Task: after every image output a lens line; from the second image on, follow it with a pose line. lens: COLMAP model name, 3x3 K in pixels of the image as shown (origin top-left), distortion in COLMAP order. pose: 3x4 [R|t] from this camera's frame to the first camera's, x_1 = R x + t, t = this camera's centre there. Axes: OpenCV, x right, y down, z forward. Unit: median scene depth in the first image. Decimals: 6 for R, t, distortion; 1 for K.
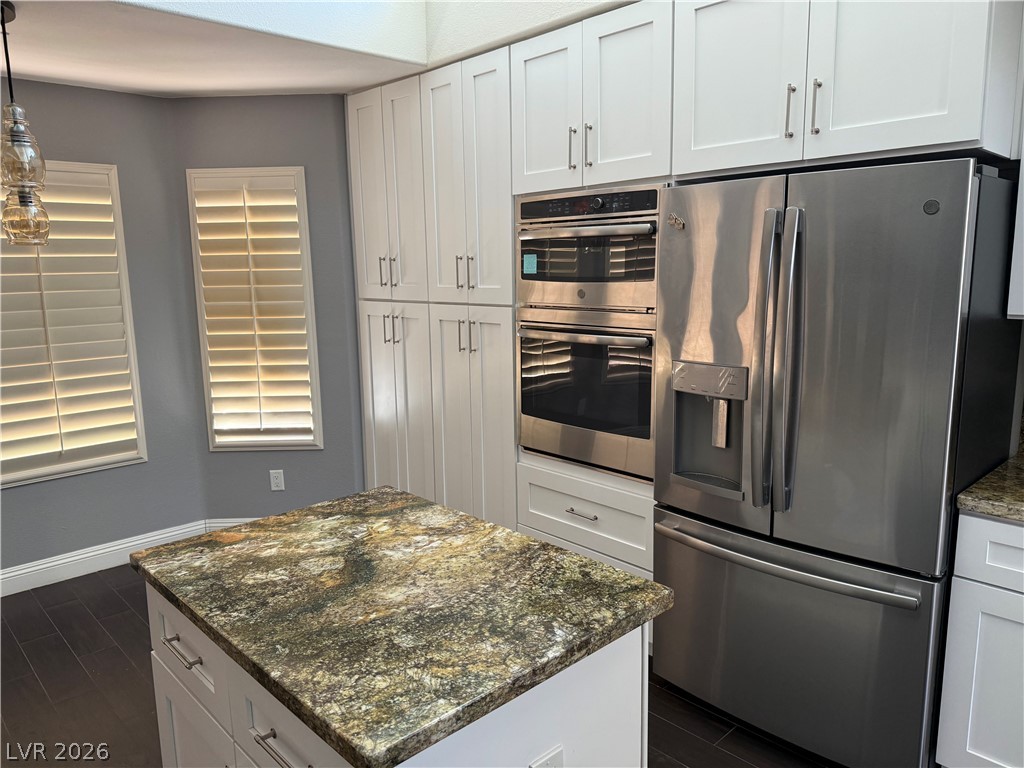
lens RADIAL K [[704.0, 0, 513.3], [0, 704.0, 385.3], [0, 0, 1]] dist [0.117568, -0.184705]
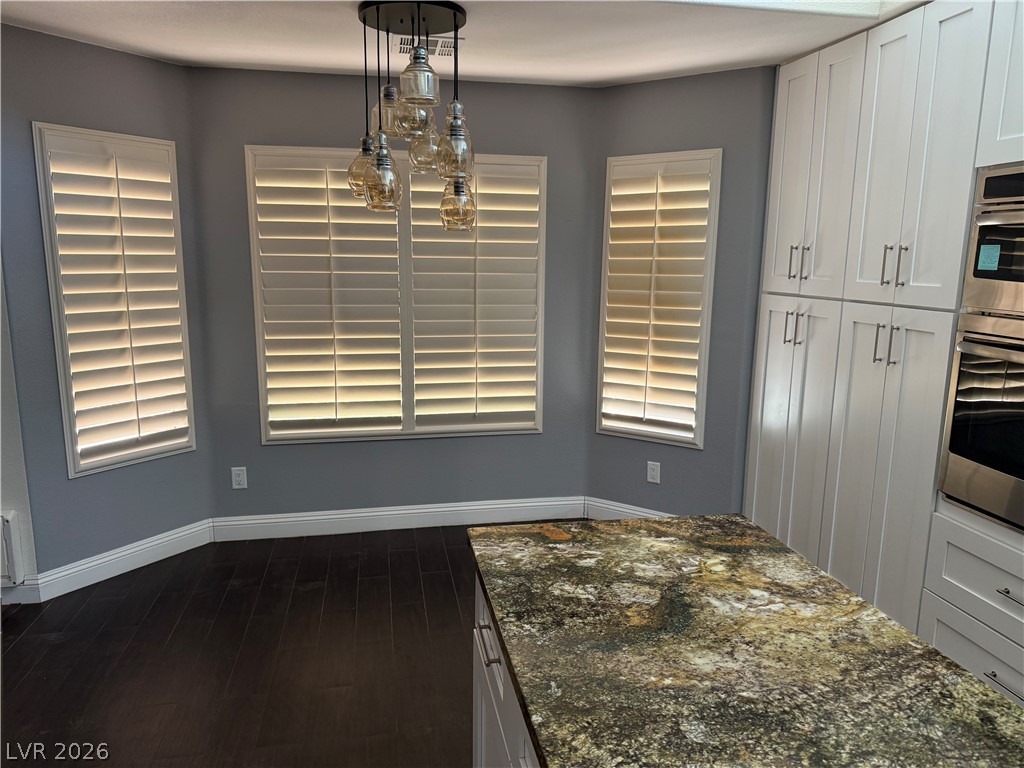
lens RADIAL K [[710.6, 0, 513.6], [0, 710.6, 391.2], [0, 0, 1]] dist [0.062942, -0.094896]
pose [[0.838402, 0.124994, -0.530527, 0.020131], [-0.113484, 0.992050, 0.054390, -0.013127], [0.533108, 0.014606, 0.845921, 0.078005]]
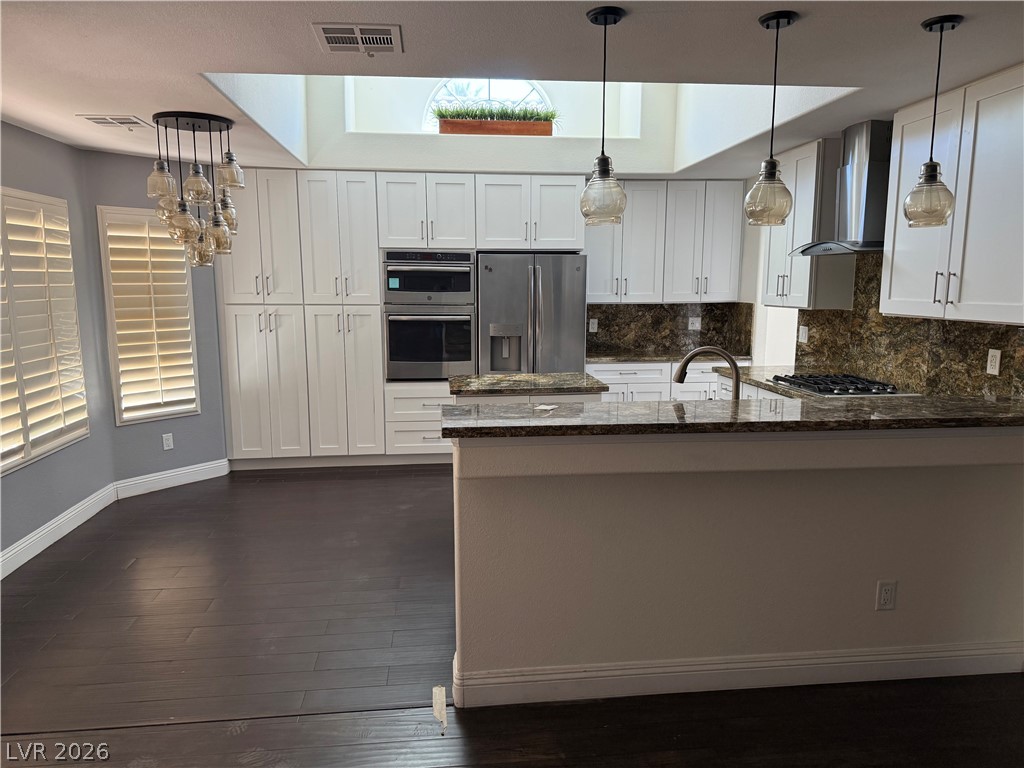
lens RADIAL K [[725.7, 0, 512.0], [0, 725.7, 388.5], [0, 0, 1]] dist [0.061341, -0.075181]
pose [[0.620799, -0.102490, 0.777241, -1.276514], [0.118120, 0.992328, 0.036507, 0.078468], [-0.775020, 0.069145, 0.628143, -0.468349]]
